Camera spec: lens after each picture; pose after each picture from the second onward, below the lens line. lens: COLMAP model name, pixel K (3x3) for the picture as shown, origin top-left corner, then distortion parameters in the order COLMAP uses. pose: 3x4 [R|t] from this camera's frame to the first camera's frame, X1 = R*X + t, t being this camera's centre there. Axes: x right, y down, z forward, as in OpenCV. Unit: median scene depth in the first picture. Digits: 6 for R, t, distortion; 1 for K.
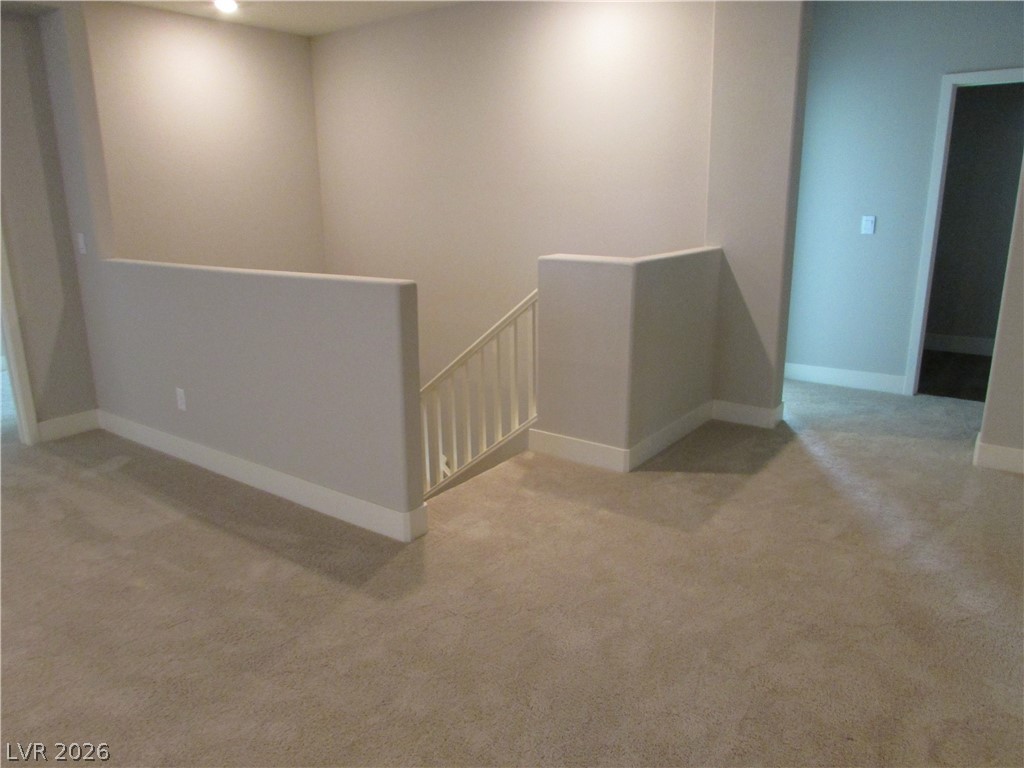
lens RADIAL K [[729.3, 0, 509.2], [0, 729.3, 384.9], [0, 0, 1]] dist [-0.032085, 0.023411]
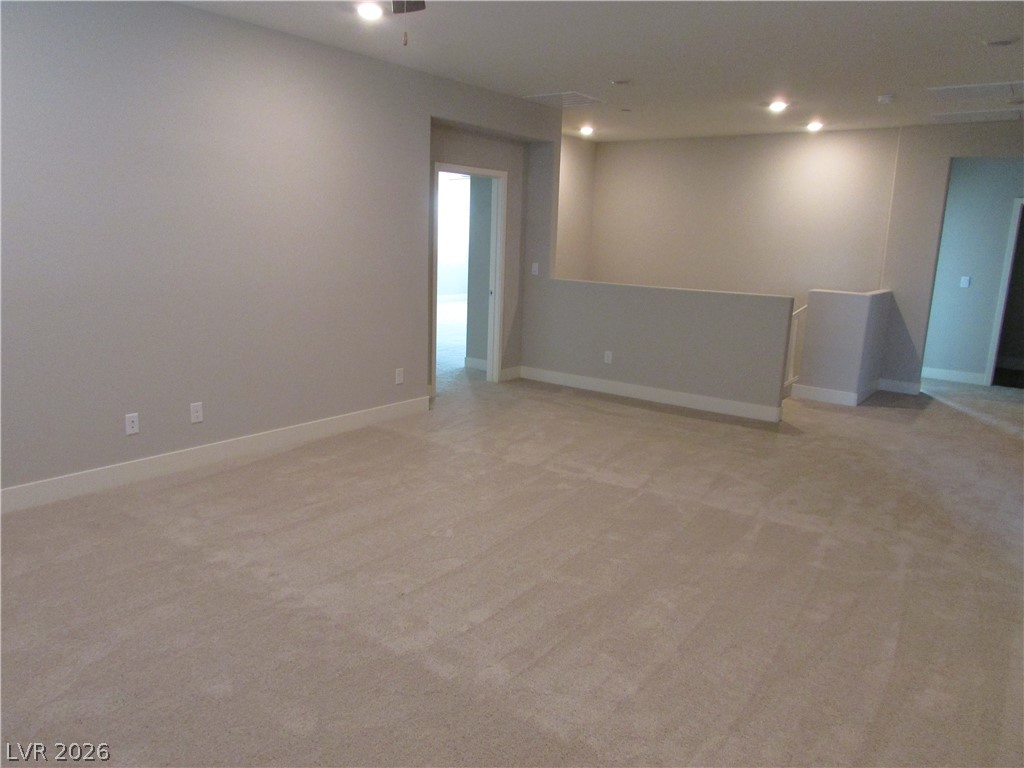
lens RADIAL K [[729.3, 0, 515.1], [0, 729.3, 383.7], [0, 0, 1]] dist [-0.032085, 0.023411]
pose [[0.998816, 0.047669, 0.009741, -0.621918], [-0.047051, 0.997318, -0.056054, 0.176654], [-0.012387, 0.055530, 0.998380, -0.724125]]
